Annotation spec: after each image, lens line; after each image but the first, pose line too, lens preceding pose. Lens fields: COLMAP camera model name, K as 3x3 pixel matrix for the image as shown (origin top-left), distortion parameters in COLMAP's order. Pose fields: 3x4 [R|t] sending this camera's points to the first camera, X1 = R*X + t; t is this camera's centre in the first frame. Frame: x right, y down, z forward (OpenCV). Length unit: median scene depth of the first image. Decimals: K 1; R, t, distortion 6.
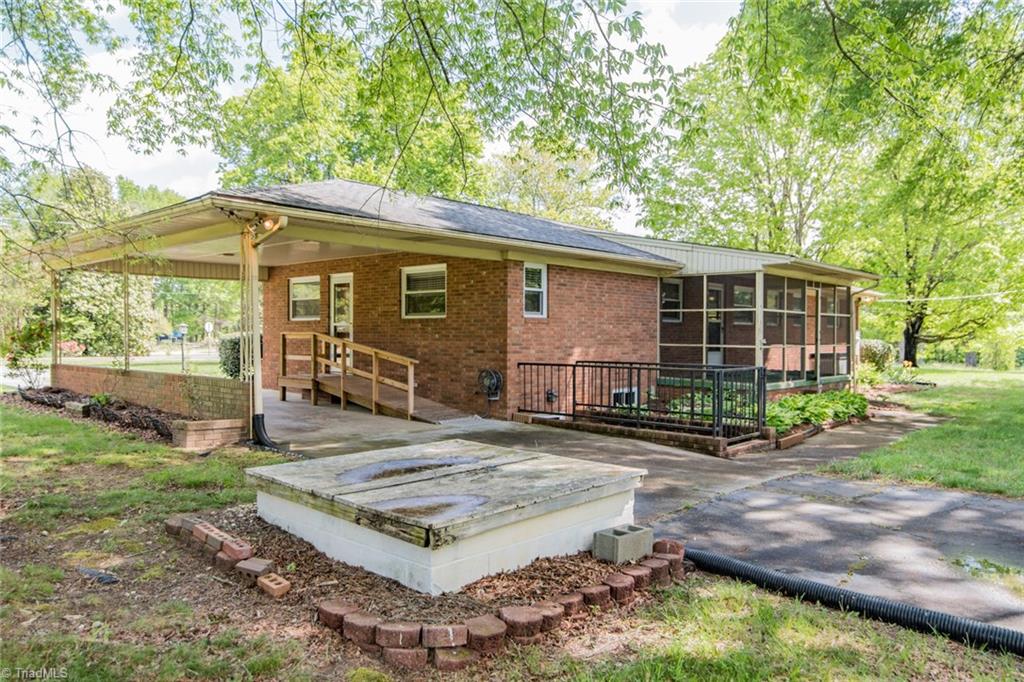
lens RADIAL K [[736.1, 0, 514.3], [0, 736.1, 341.0], [0, 0, 1]] dist [-0.001620, -0.000007]
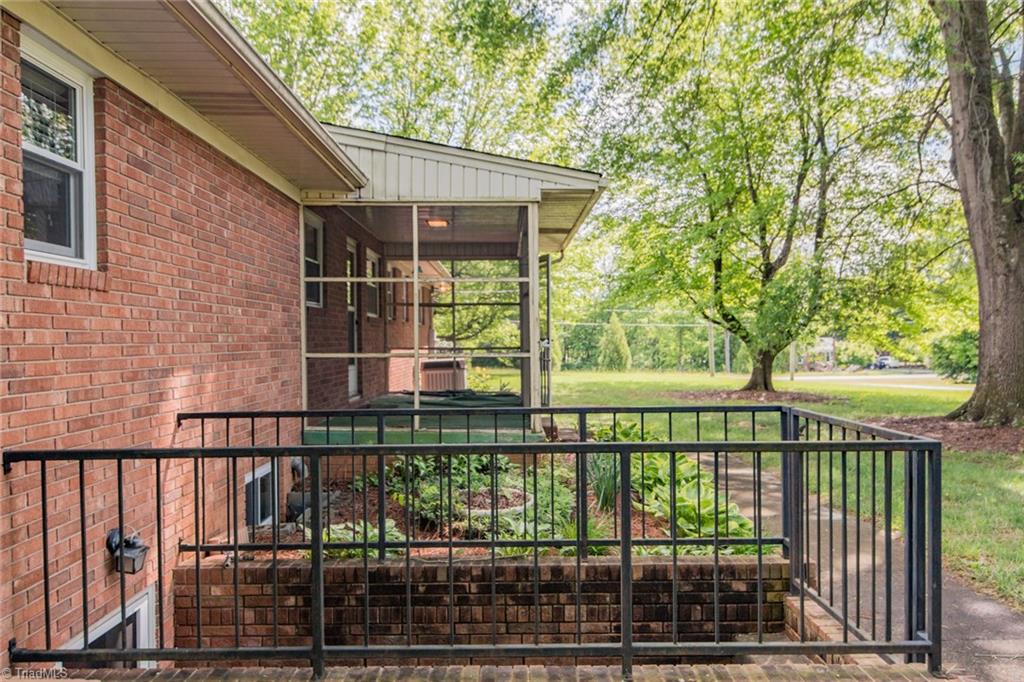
lens RADIAL K [[780.7, 0, 512.5], [0, 780.7, 345.1], [0, 0, 1]] dist [-0.002637, 0.001123]
pose [[0.714844, -0.016302, 0.699094, -0.049386], [0.017426, 0.999833, 0.005496, -0.002316], [-0.699066, 0.008254, 0.715009, 0.666229]]
